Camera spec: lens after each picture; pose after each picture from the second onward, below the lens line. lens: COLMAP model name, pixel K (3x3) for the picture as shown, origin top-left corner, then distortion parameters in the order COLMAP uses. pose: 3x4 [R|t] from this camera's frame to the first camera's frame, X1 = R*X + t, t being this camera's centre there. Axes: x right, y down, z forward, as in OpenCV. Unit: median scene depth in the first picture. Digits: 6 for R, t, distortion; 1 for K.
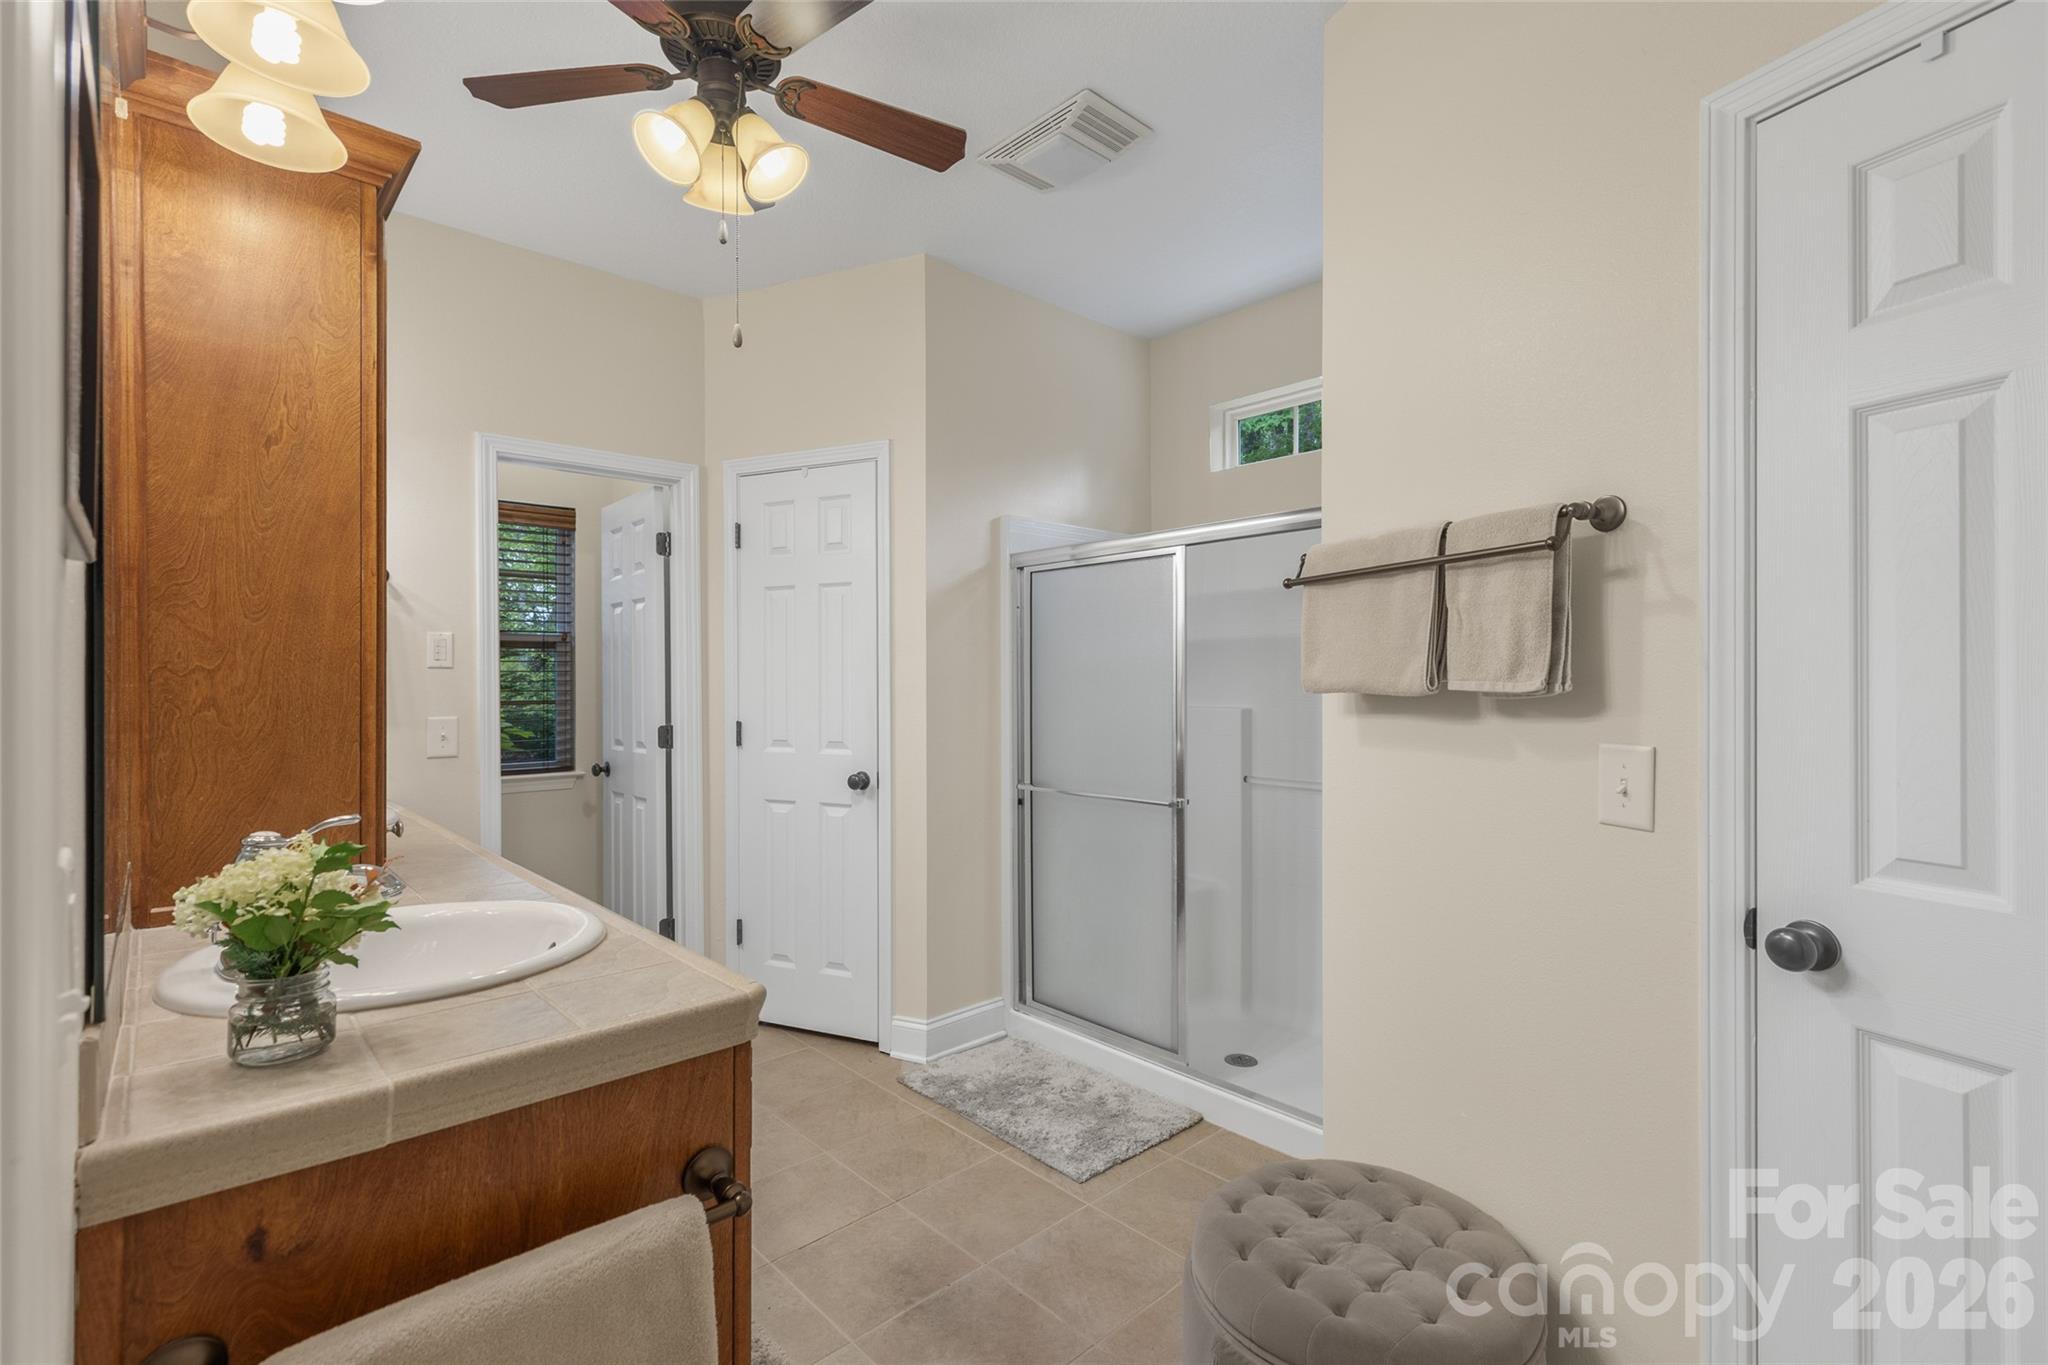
lens RADIAL K [[931.1, 0, 1024.0], [0, 931.1, 682.5], [0, 0, 1]] dist [0.004077, 0.000325]
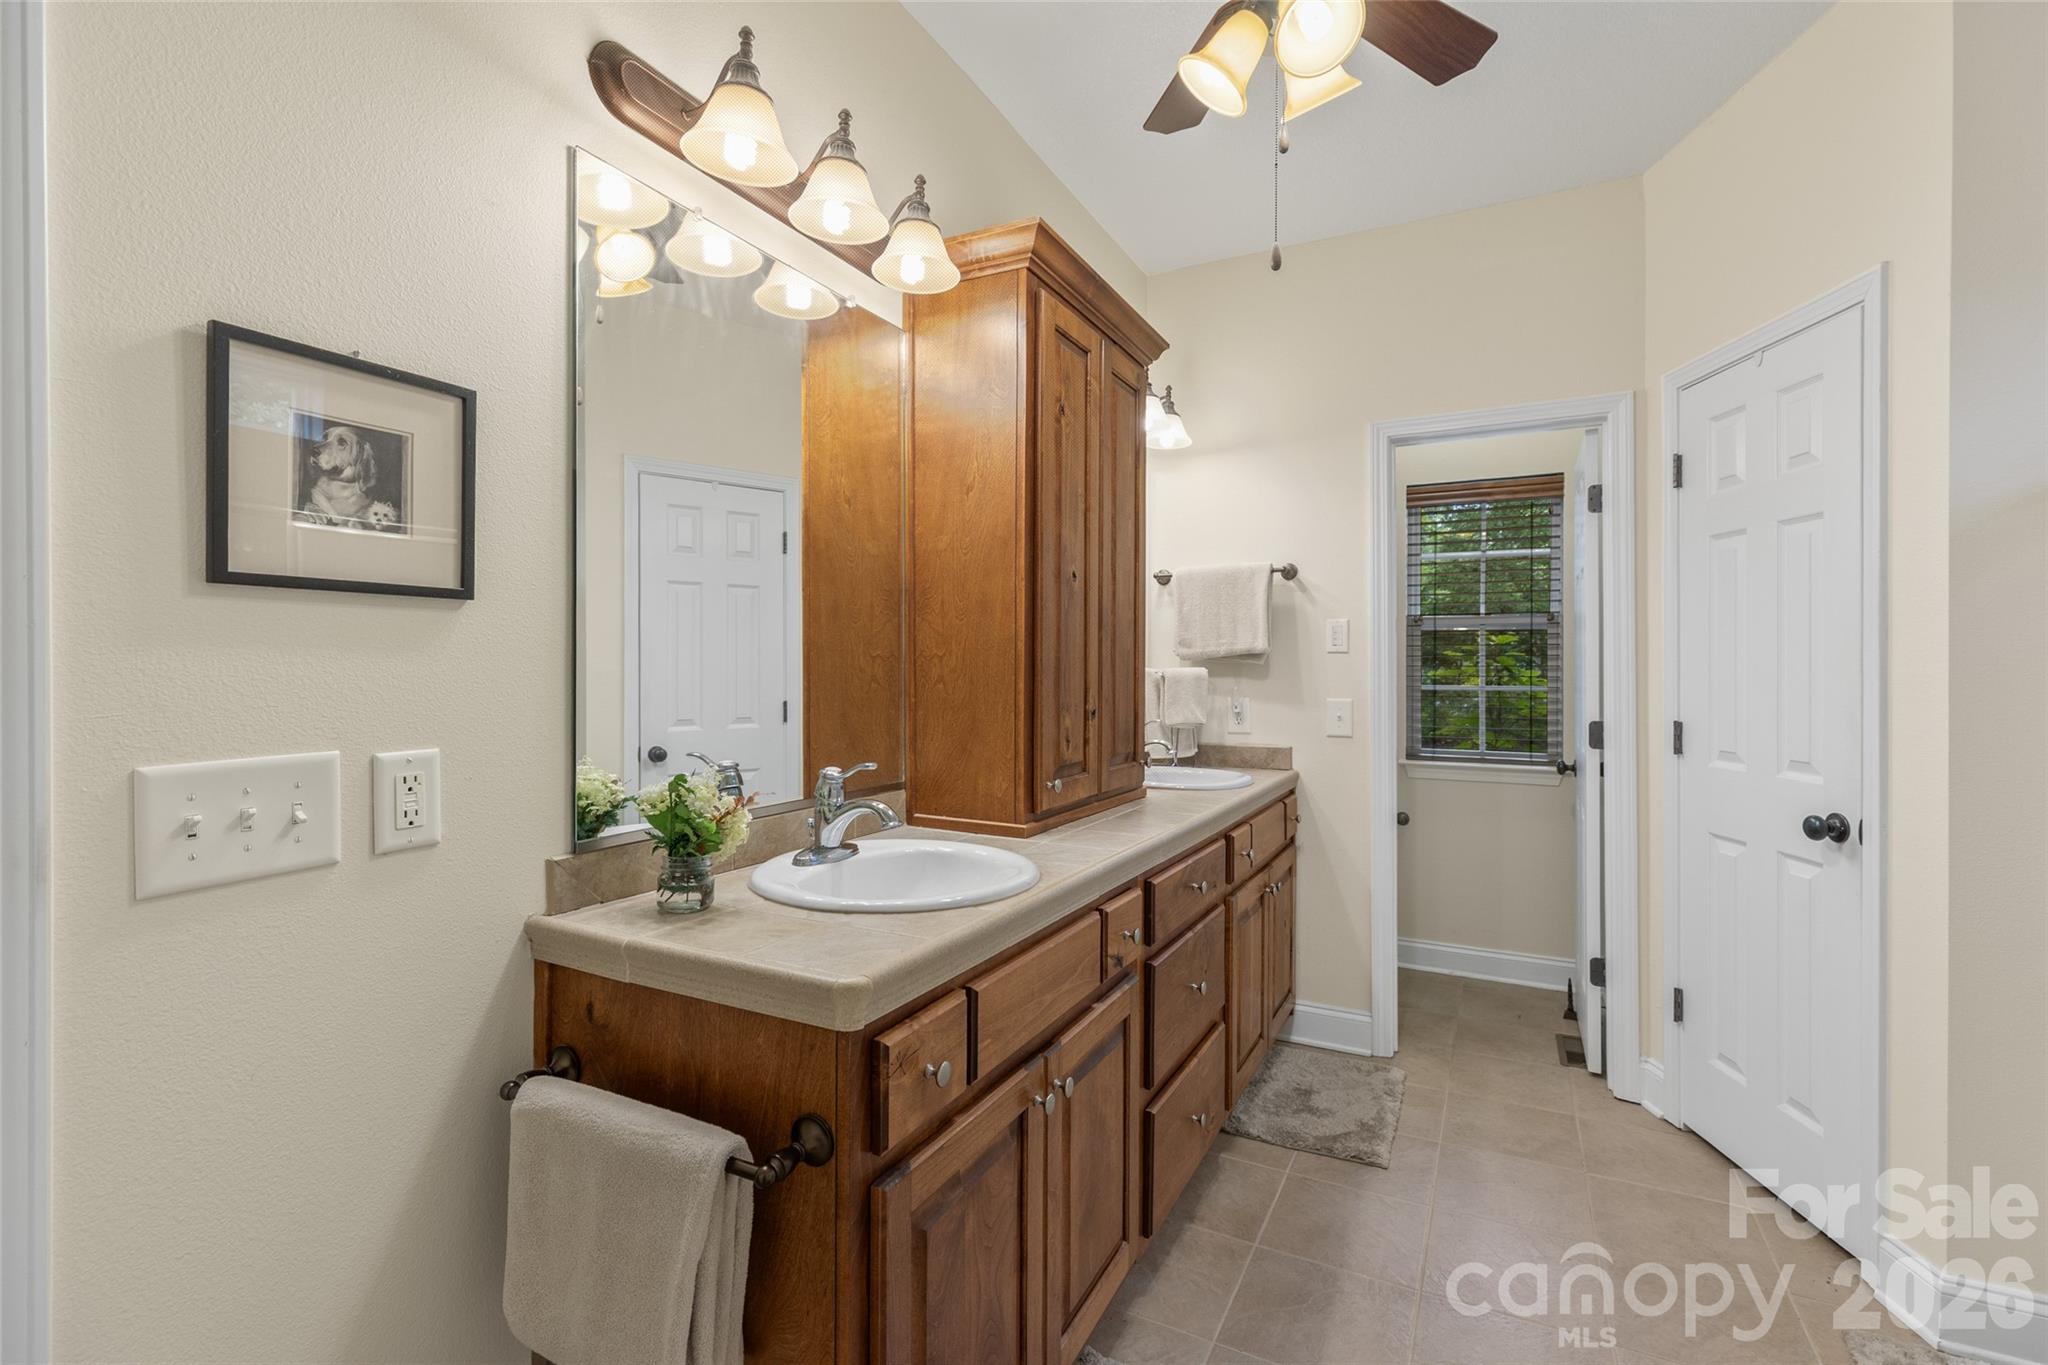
lens RADIAL K [[915.2, 0, 1019.0], [0, 915.2, 671.7], [0, 0, 1]] dist [0.004891, 0.000238]
pose [[0.337098, 0.011004, -0.941405, 0.486189], [-0.006431, 0.999935, 0.009386, -0.003239], [0.941448, 0.002890, 0.337147, 0.615000]]
